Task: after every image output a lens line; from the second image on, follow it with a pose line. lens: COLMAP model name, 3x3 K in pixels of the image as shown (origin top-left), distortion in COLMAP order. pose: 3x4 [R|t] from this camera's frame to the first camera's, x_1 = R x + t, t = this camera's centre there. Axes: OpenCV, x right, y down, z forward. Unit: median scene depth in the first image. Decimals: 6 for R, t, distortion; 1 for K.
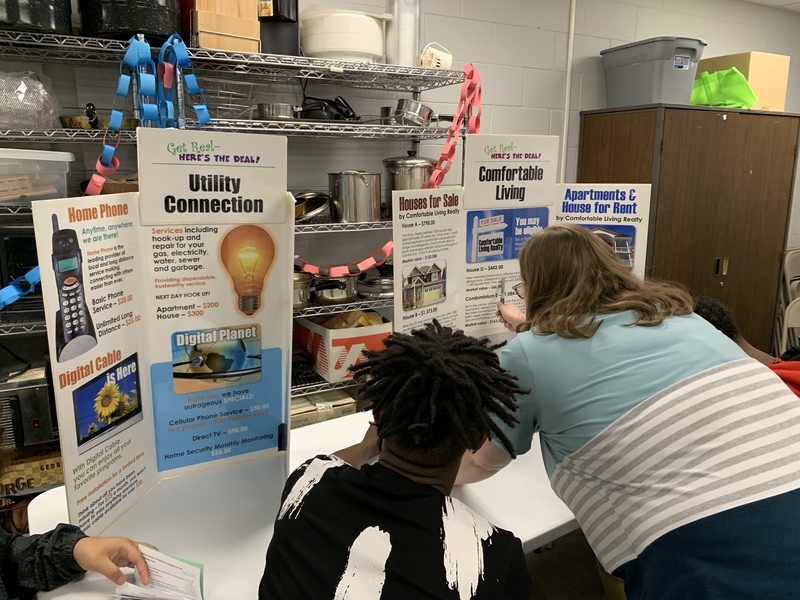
lens RADIAL K [[609.9, 0, 392.9], [0, 609.9, 300.8], [0, 0, 1]] dist [0.011574, -0.021975]
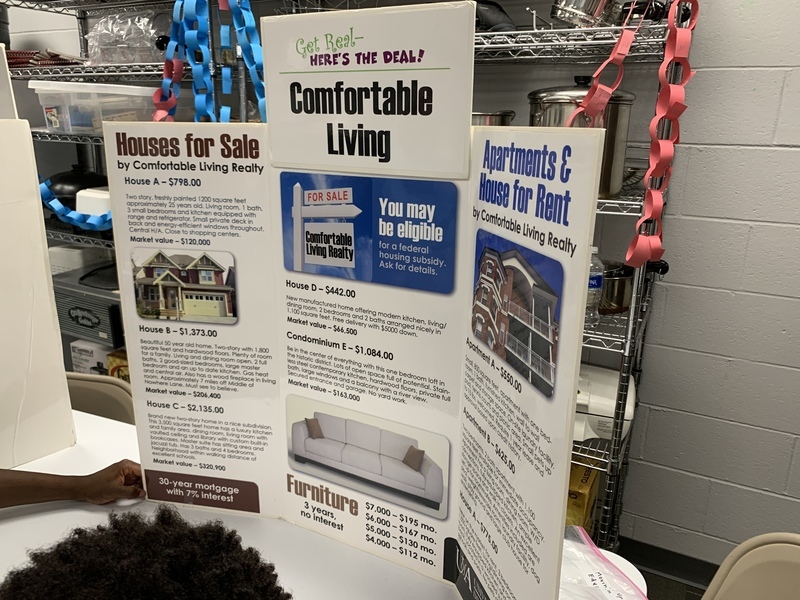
lens RADIAL K [[609.9, 0, 404.9], [0, 609.9, 302.1], [0, 0, 1]] dist [0.011574, -0.021975]
pose [[0.581260, 0.244123, -0.776235, 0.607118], [-0.202806, 0.967295, 0.152346, -0.137495], [0.788040, 0.068873, 0.611760, 0.757263]]
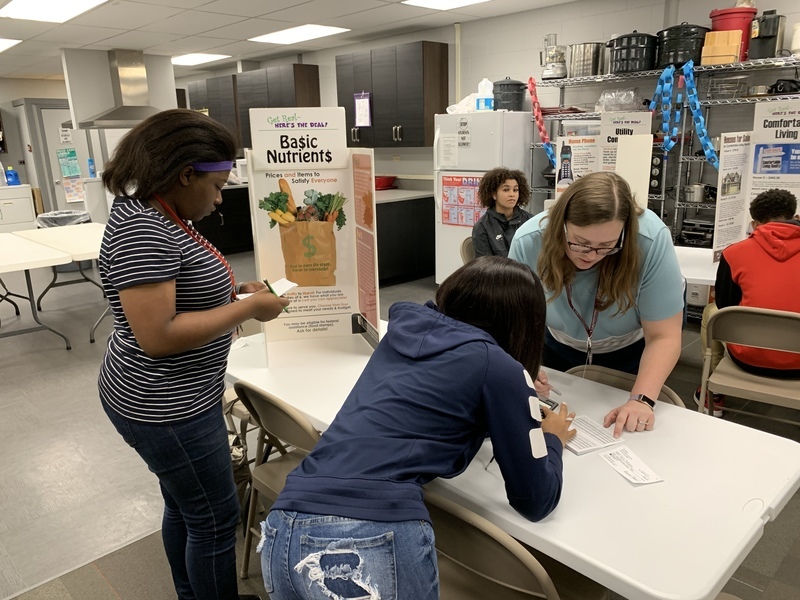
lens RADIAL K [[609.9, 0, 391.3], [0, 609.9, 287.3], [0, 0, 1]] dist [0.011574, -0.021975]
pose [[0.249388, 0.218973, -0.943322, 1.656321], [-0.181850, 0.967361, 0.176477, 0.143403], [0.951176, 0.127532, 0.281069, -0.505865]]
